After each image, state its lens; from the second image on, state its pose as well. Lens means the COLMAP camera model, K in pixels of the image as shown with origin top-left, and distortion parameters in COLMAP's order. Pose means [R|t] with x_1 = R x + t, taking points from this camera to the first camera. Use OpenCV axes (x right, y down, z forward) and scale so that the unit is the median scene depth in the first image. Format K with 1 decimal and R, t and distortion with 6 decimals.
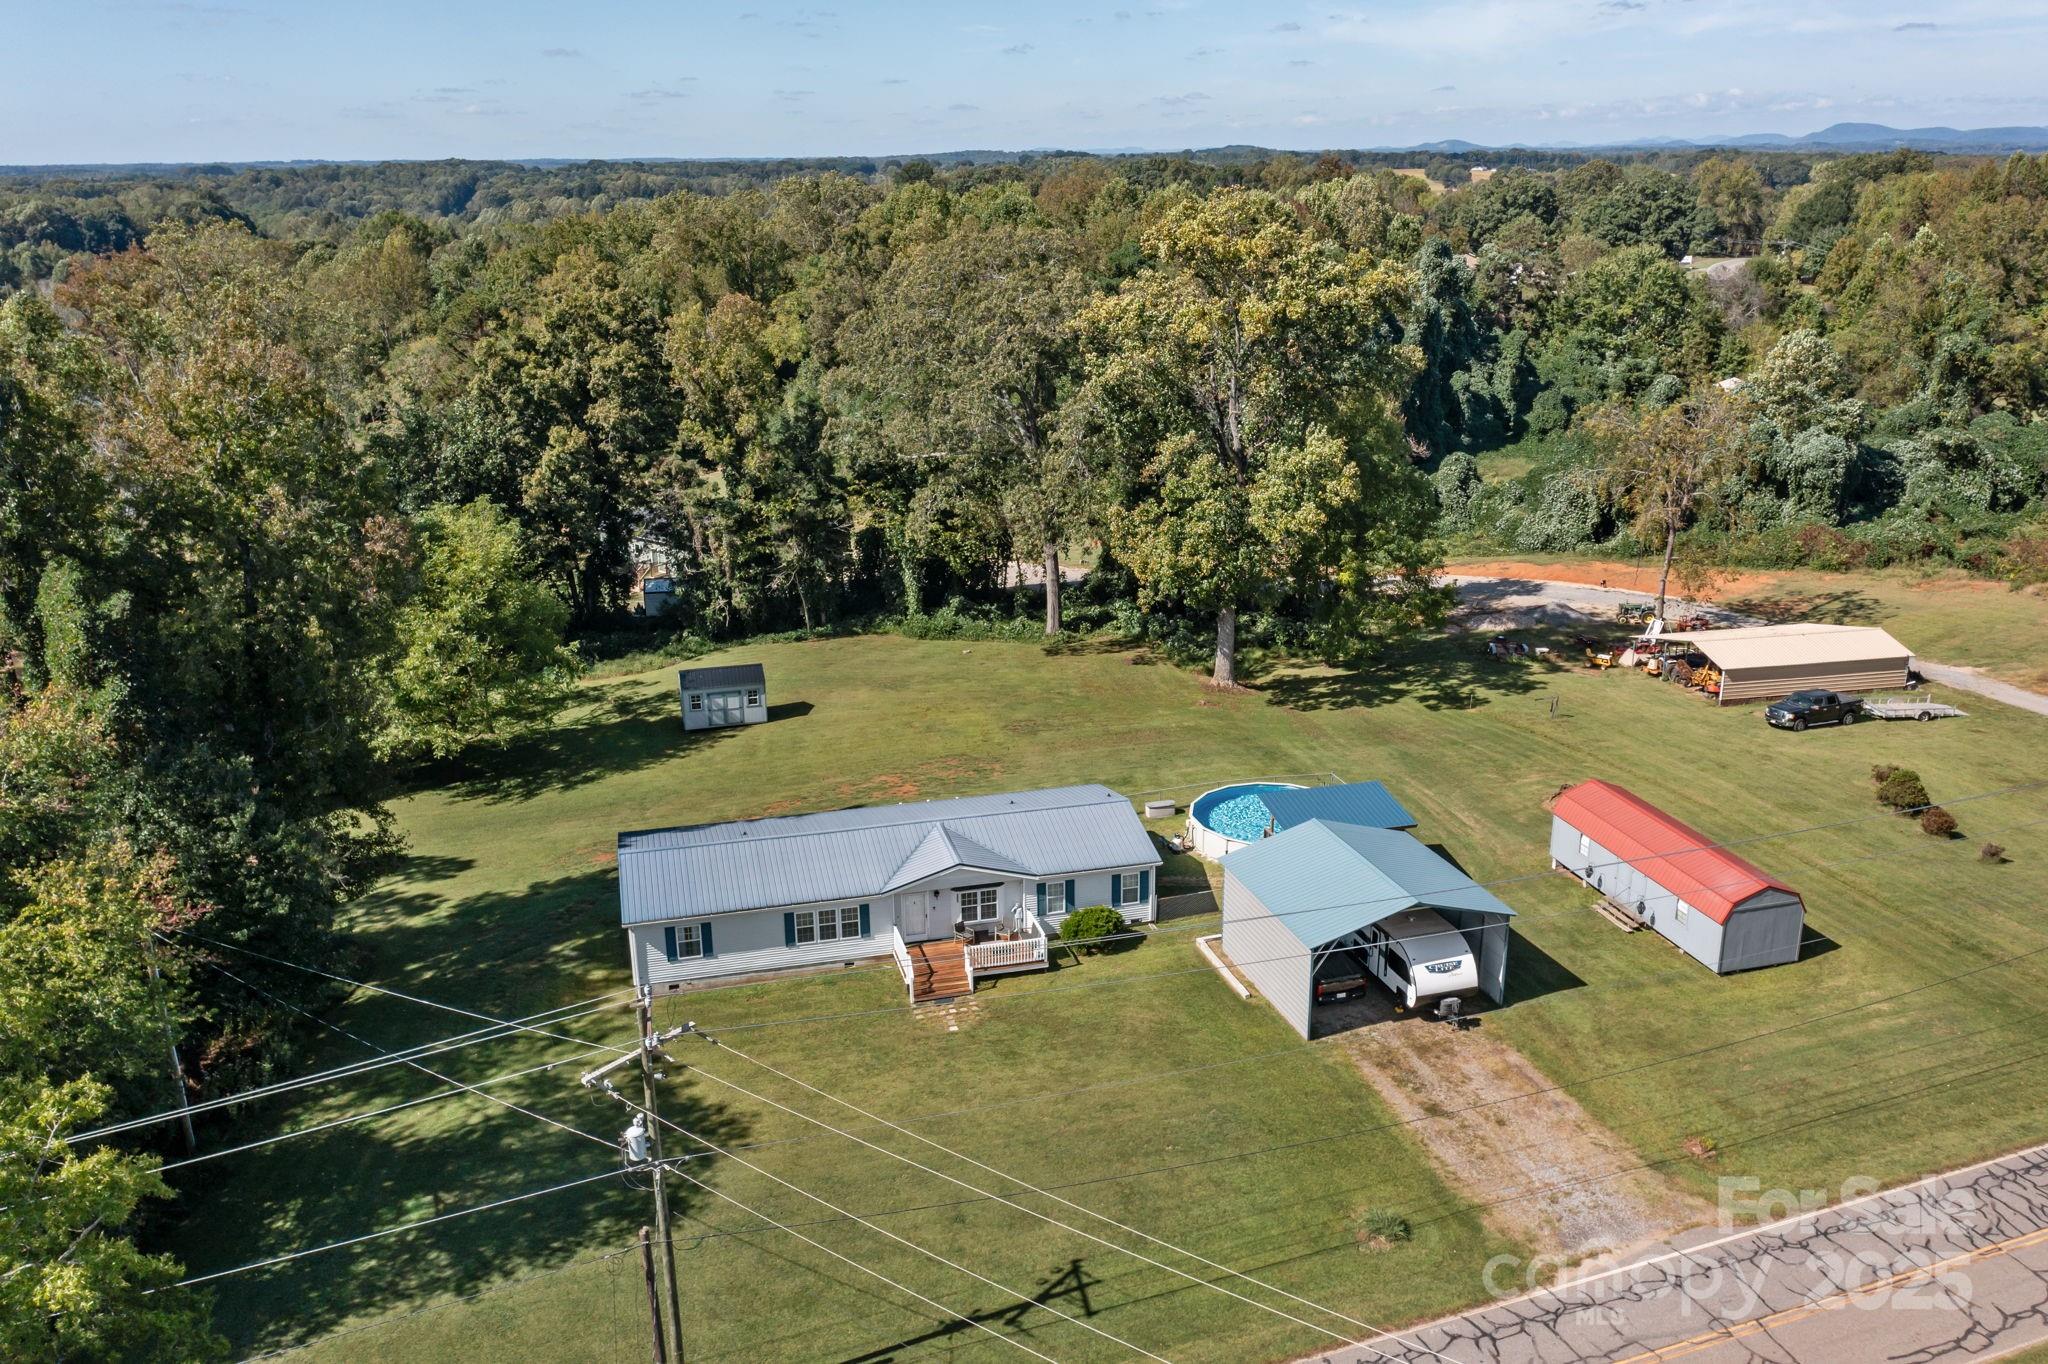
lens RADIAL K [[1621.9, 0, 1015.1], [0, 1621.9, 686.9], [0, 0, 1]] dist [-0.005244, -0.006600]
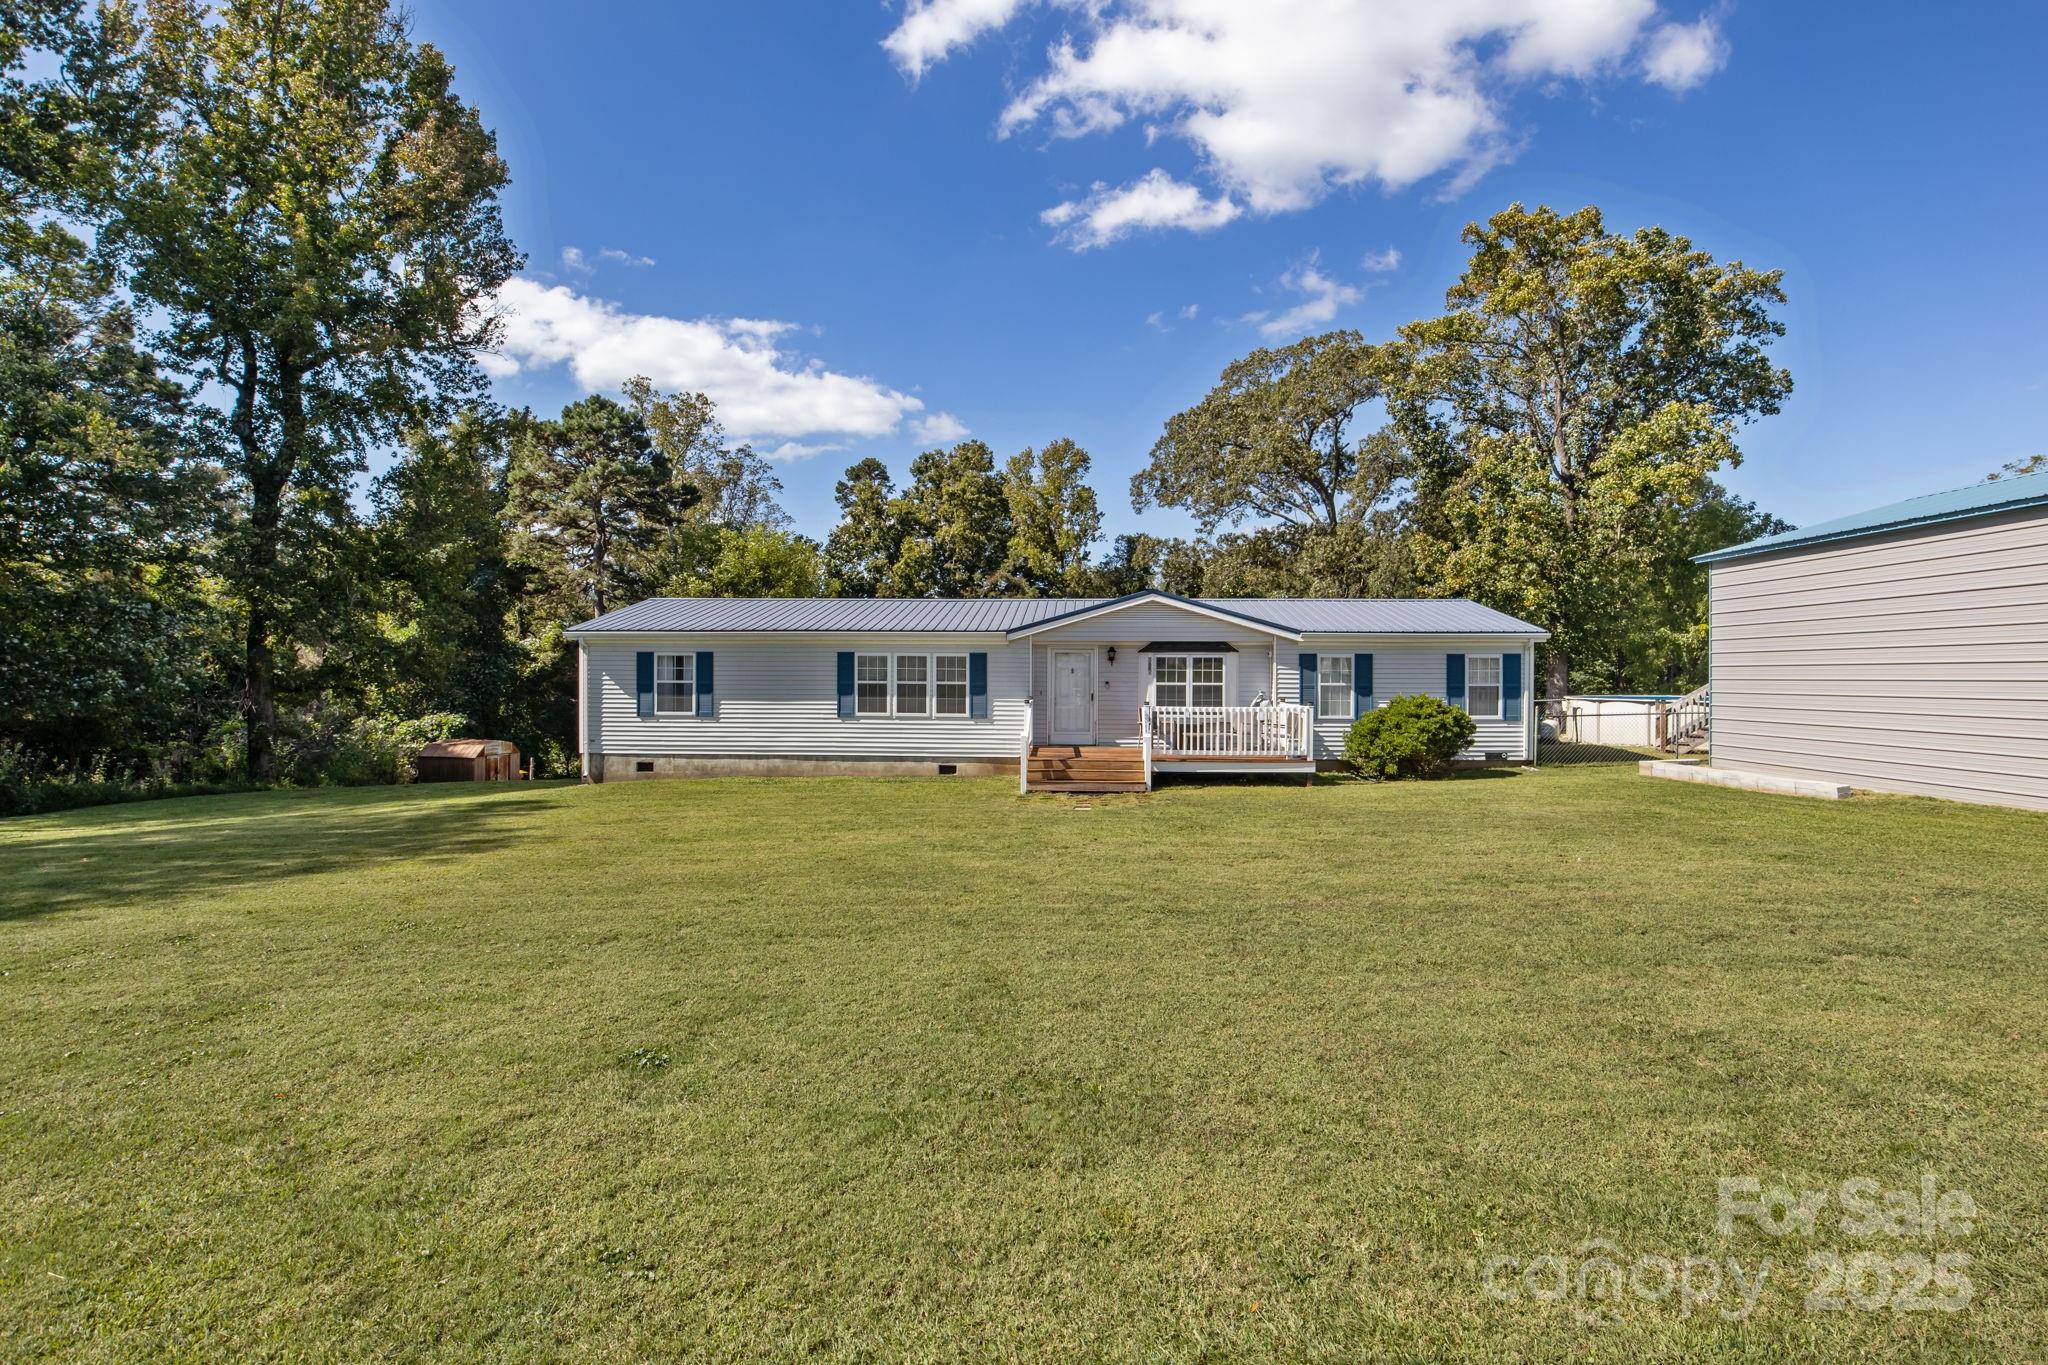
lens RADIAL K [[1000.4, 0, 1028.9], [0, 1000.4, 681.9], [0, 0, 1]] dist [-0.005643, -0.000653]
pose [[0.956057, 0.014621, -0.292815, 0.016486], [-0.103293, 0.951513, -0.289748, 0.155988], [0.274381, 0.307261, 0.911211, 0.444331]]
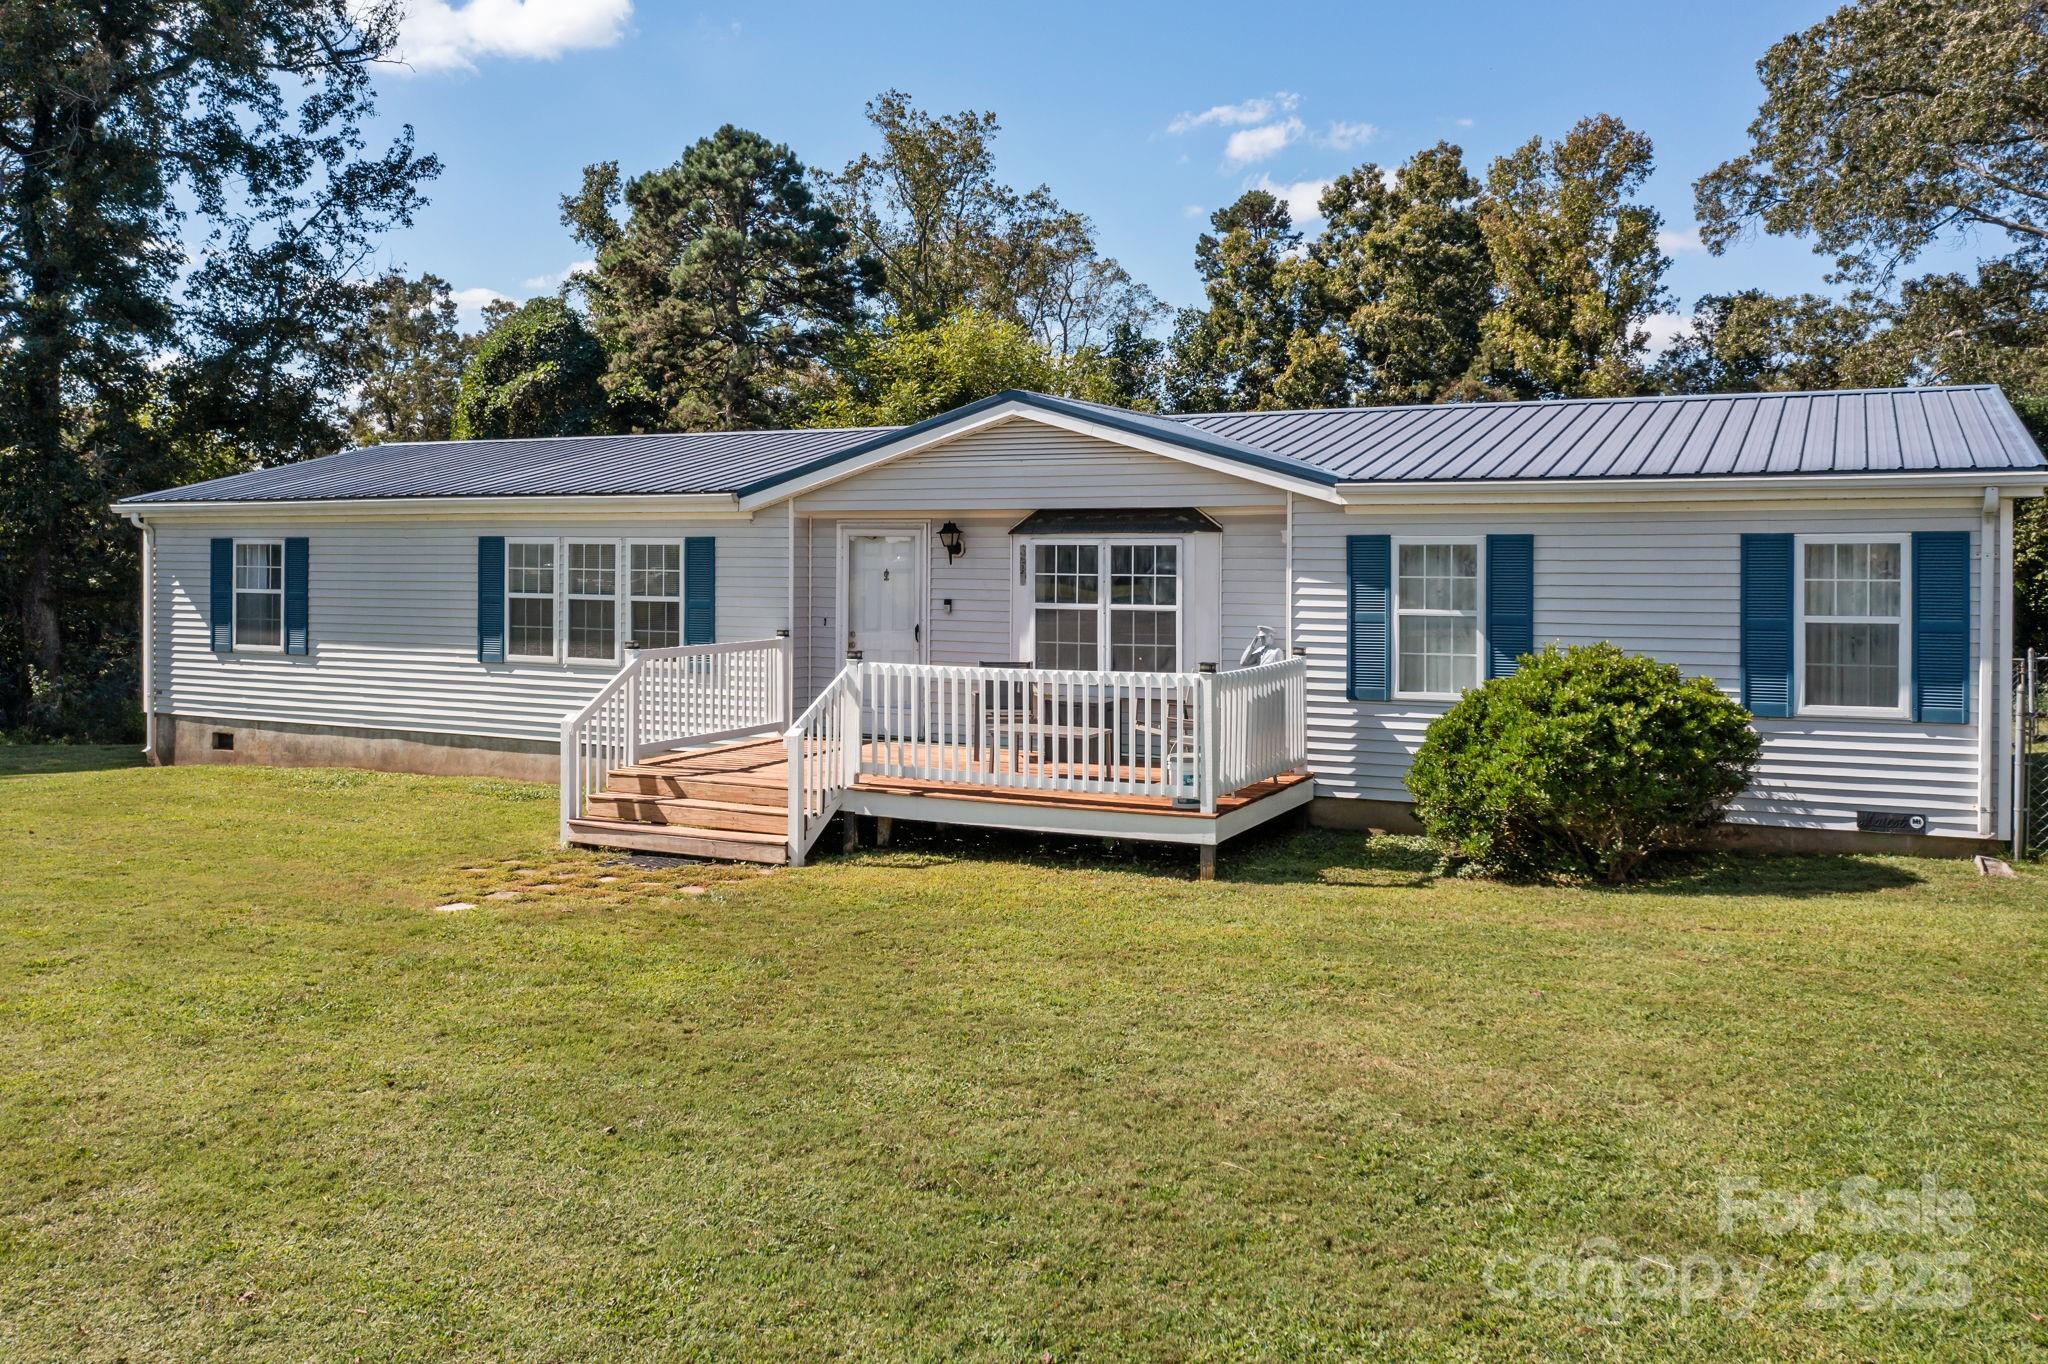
lens RADIAL K [[1650.4, 0, 1018.8], [0, 1650.4, 574.2], [0, 0, 1]] dist [-0.005959, 0.000190]
pose [[0.755209, 0.017562, -0.655249, 0.082468], [-0.216298, 0.950325, -0.223823, 0.122406], [0.618769, 0.310762, 0.721493, 0.537071]]
